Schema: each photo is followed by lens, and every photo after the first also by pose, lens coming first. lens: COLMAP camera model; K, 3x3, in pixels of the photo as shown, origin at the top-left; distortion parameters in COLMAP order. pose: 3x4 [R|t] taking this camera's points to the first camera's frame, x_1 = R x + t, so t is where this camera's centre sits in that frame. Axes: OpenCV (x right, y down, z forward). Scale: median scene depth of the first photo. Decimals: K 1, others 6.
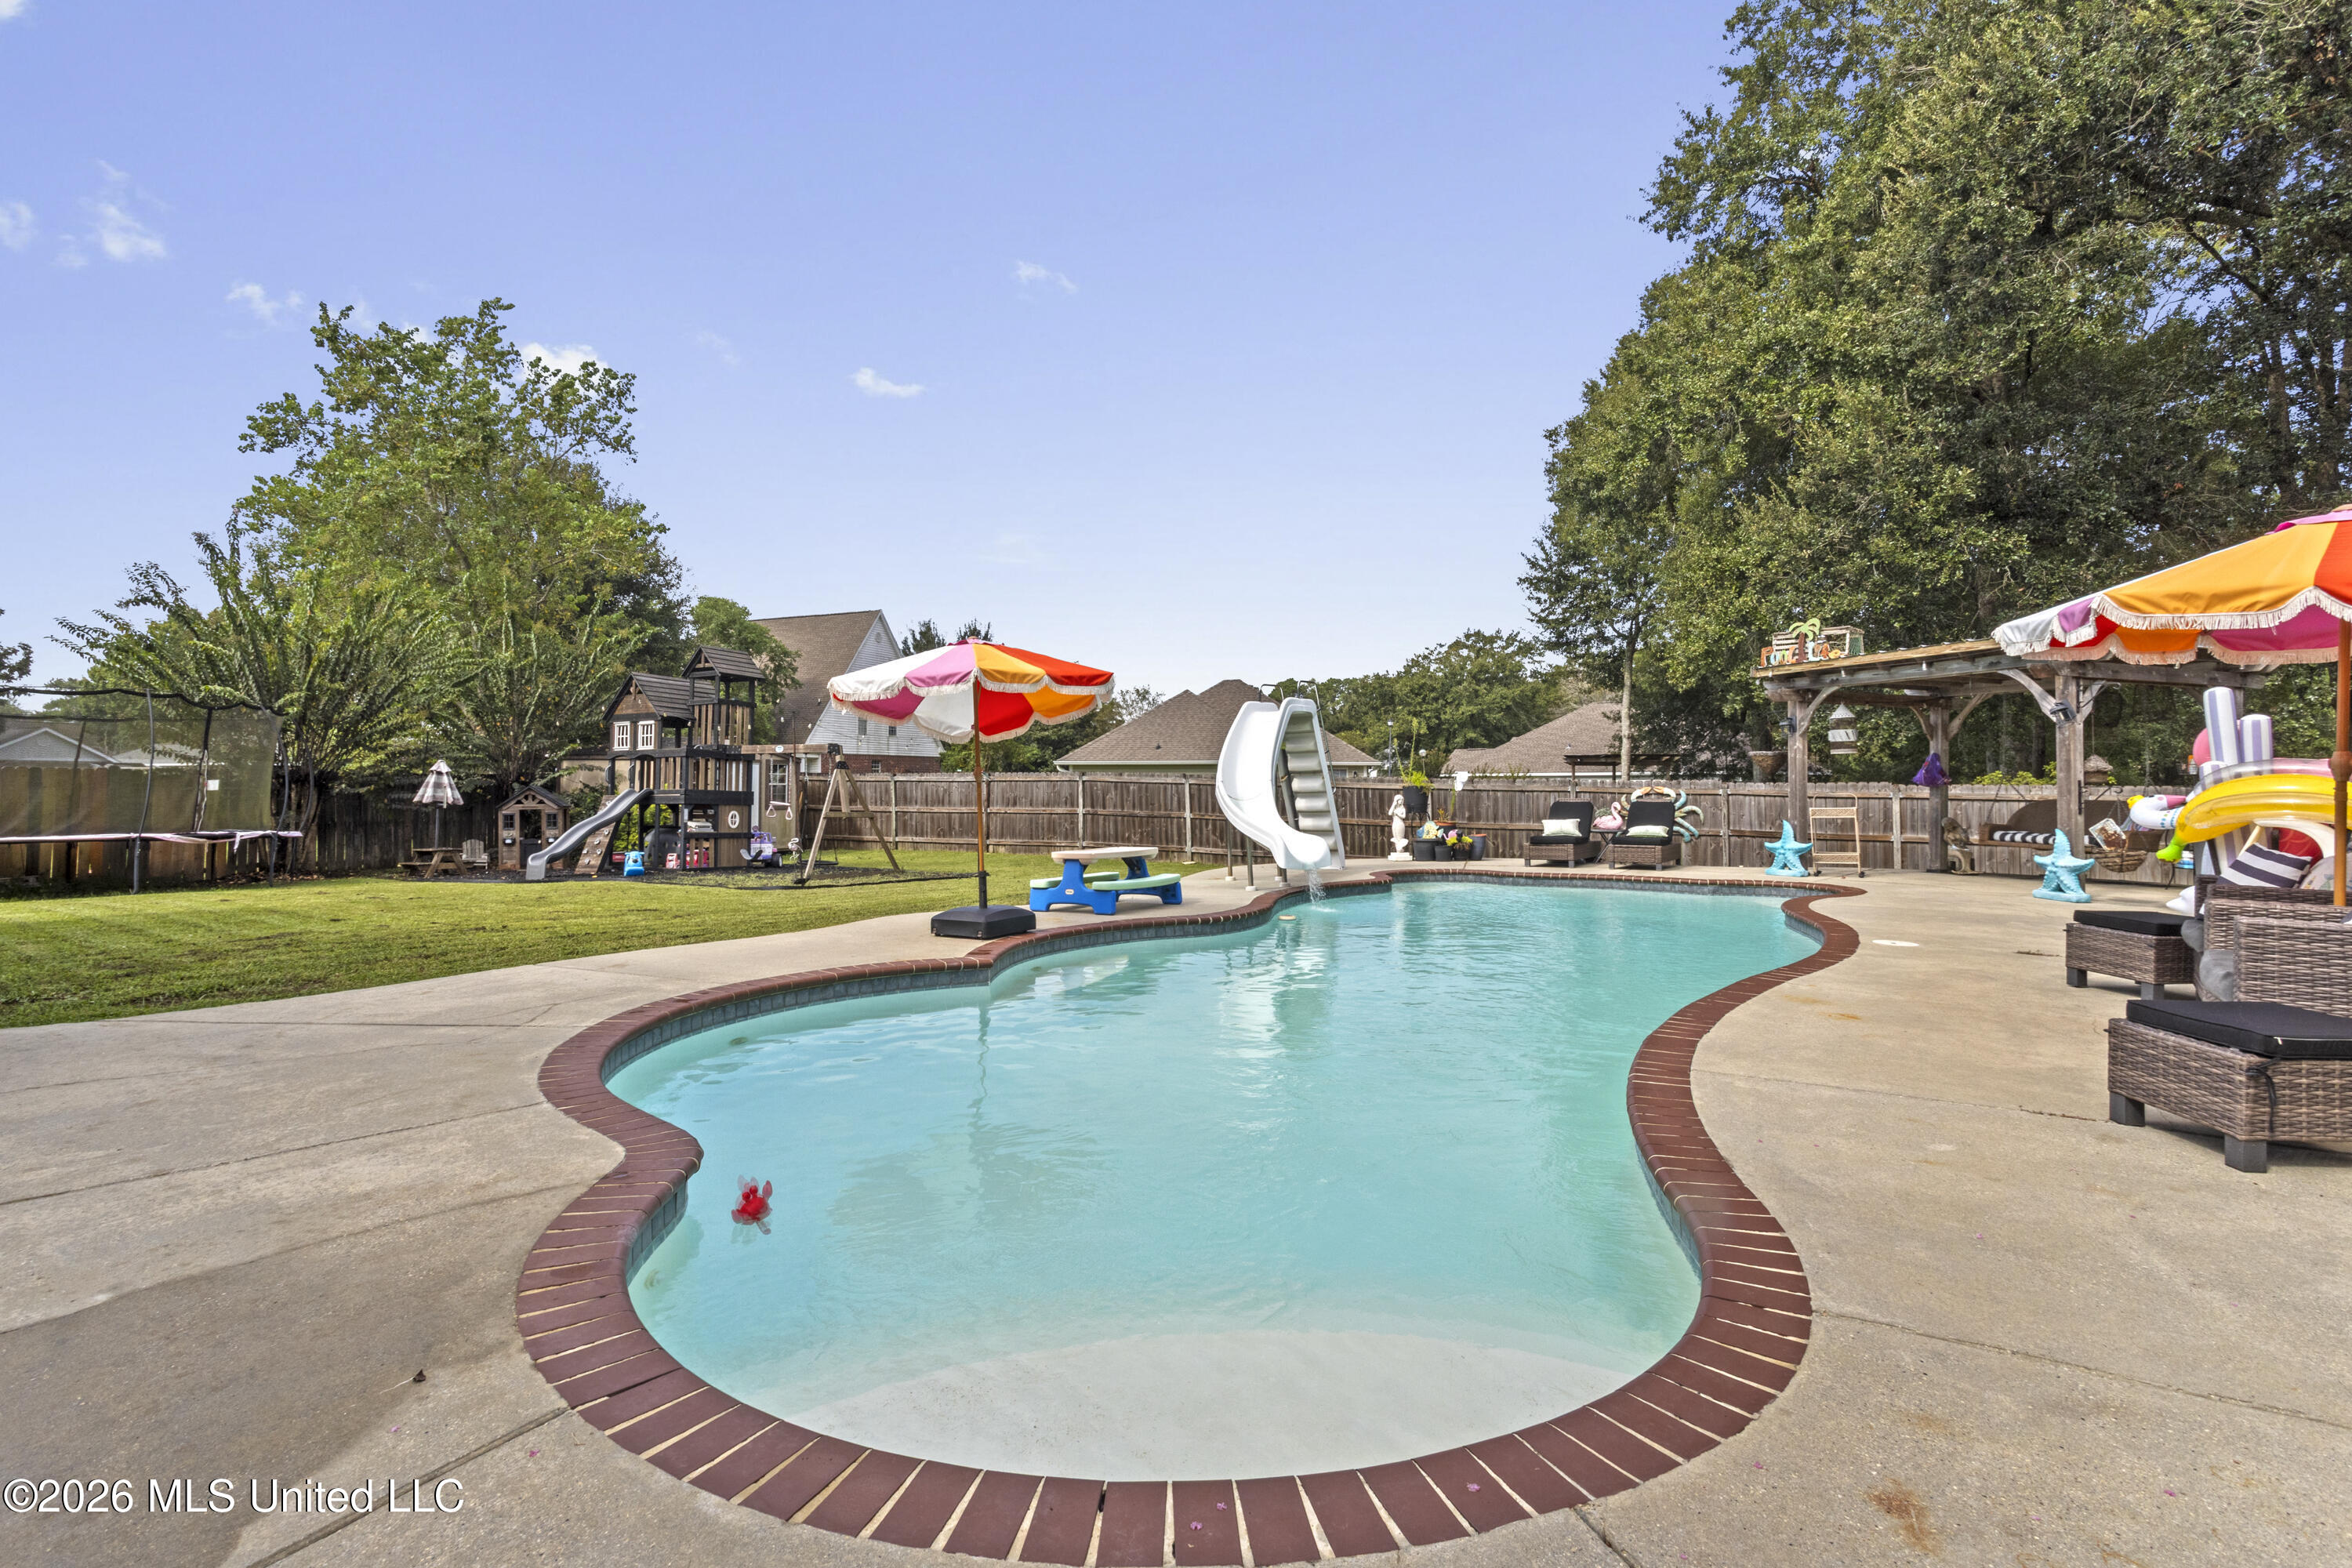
lens RADIAL K [[1104.5, 0, 1142.7], [0, 1104.5, 773.3], [0, 0, 1]] dist [-0.004801, 0.000021]
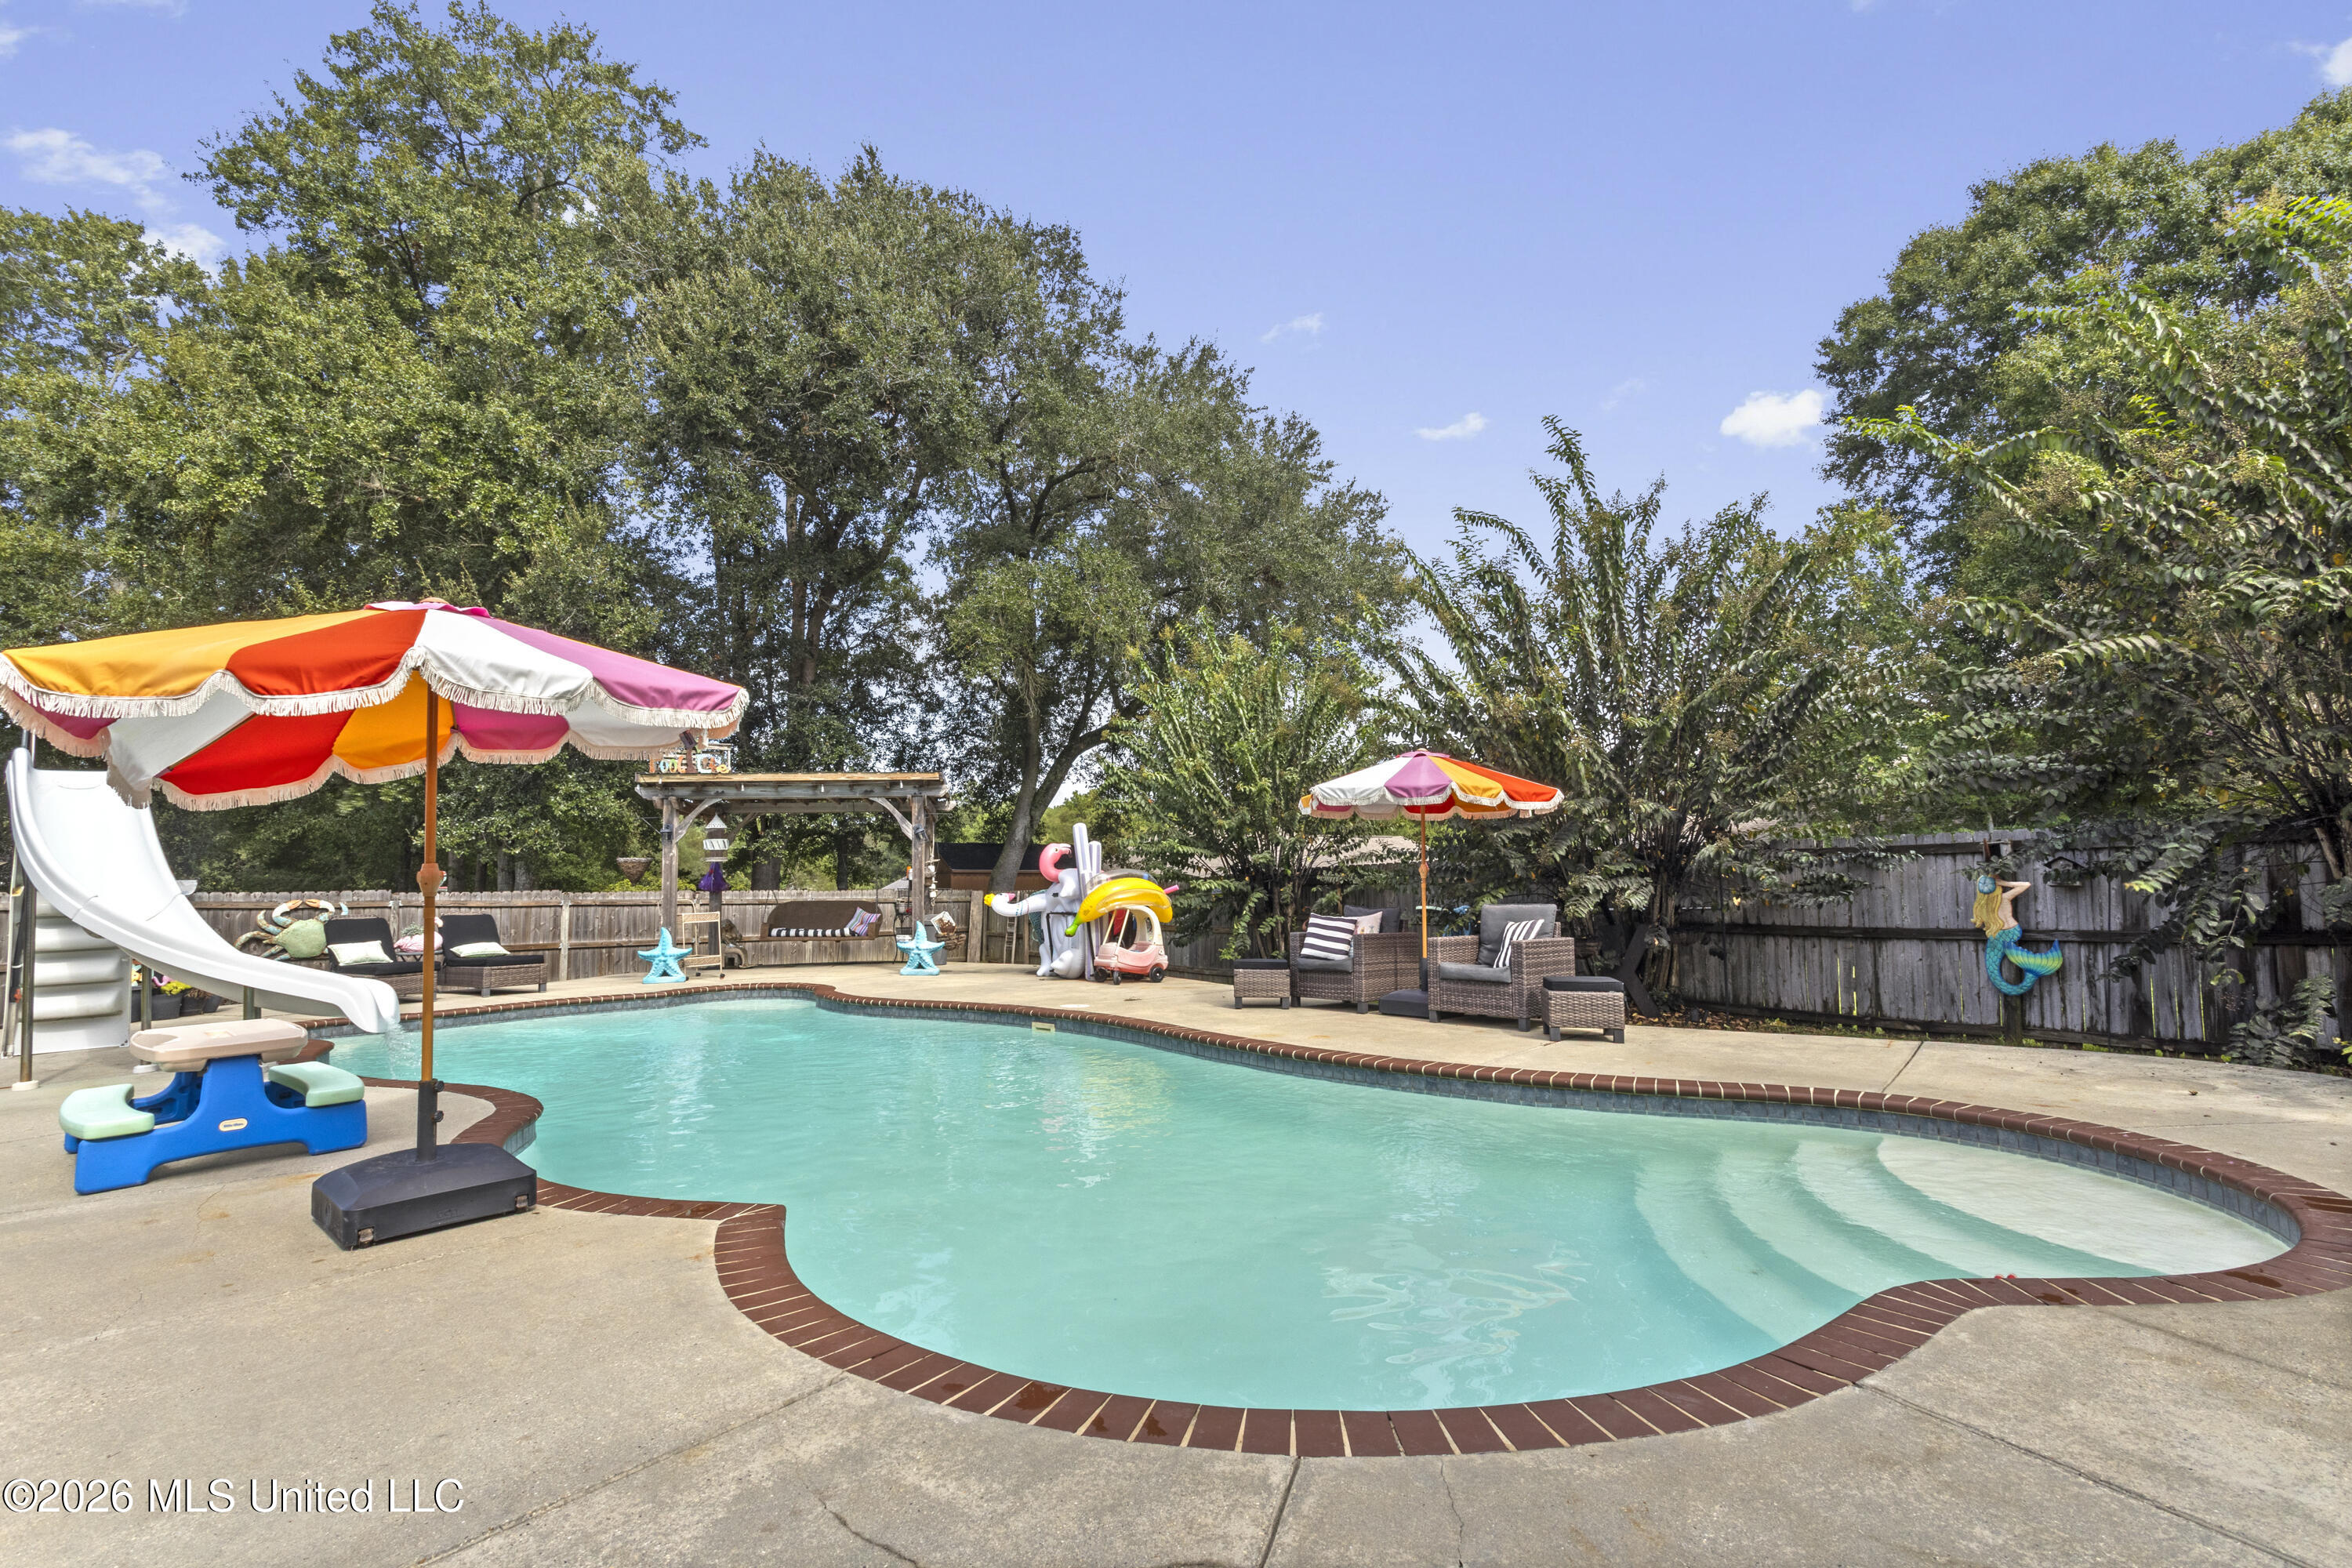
lens RADIAL K [[1134.1, 0, 1173.7], [0, 1134.1, 773.3], [0, 0, 1]] dist [-0.001780, -0.000184]
pose [[0.152630, 0.091122, 0.984074, -0.251922], [0.005264, 0.995651, -0.093010, 0.001043], [-0.988269, 0.019376, 0.151487, 0.253373]]
